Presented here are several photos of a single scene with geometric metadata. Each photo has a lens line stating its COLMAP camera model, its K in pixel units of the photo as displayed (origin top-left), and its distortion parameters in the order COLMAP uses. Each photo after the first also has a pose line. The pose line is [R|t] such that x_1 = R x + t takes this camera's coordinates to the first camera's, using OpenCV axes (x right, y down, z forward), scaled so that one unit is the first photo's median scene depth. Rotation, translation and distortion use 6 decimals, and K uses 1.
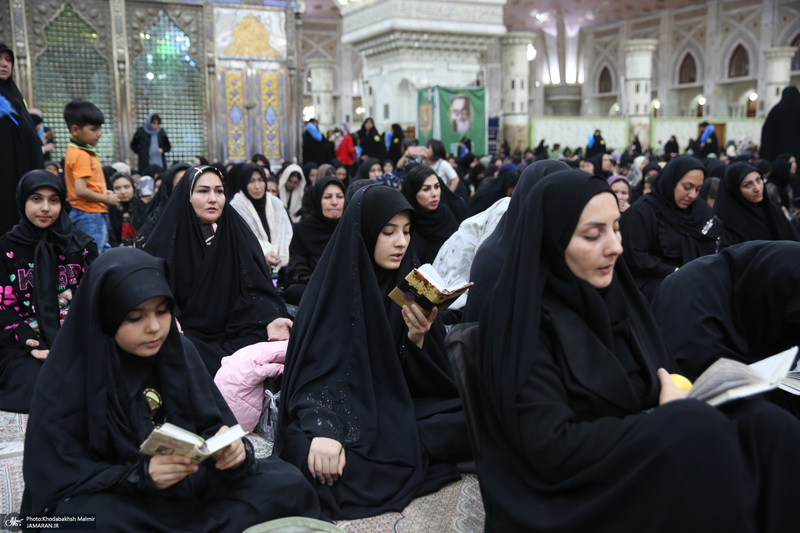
lens RADIAL K [[797.3, 0, 401.3], [0, 797.3, 267.8], [0, 0, 1]] dist [0.021934, 0.000000]
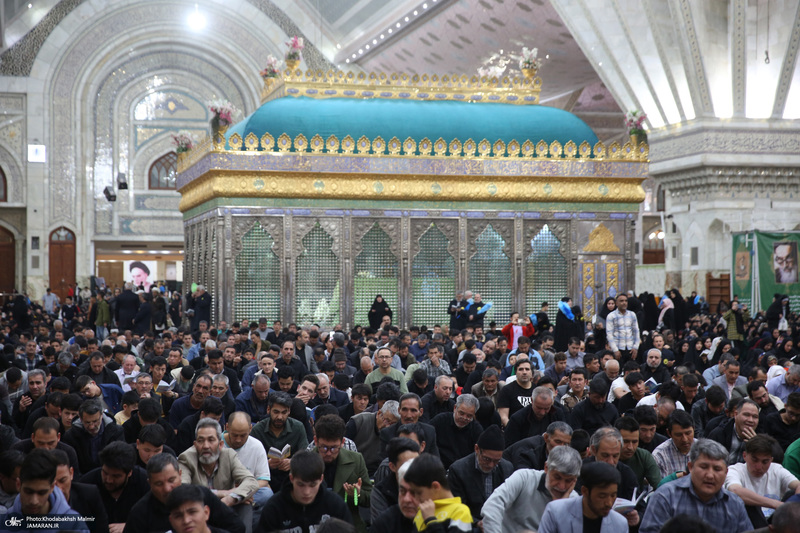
lens RADIAL K [[1518.0, 0, 395.7], [0, 1518.0, 266.9], [0, 0, 1]] dist [0.229316, 0.000000]
pose [[0.978374, 0.007683, -0.206700, 0.007248], [-0.038927, 0.988292, -0.147523, 0.069268], [0.203147, 0.152379, 0.967219, -0.657264]]
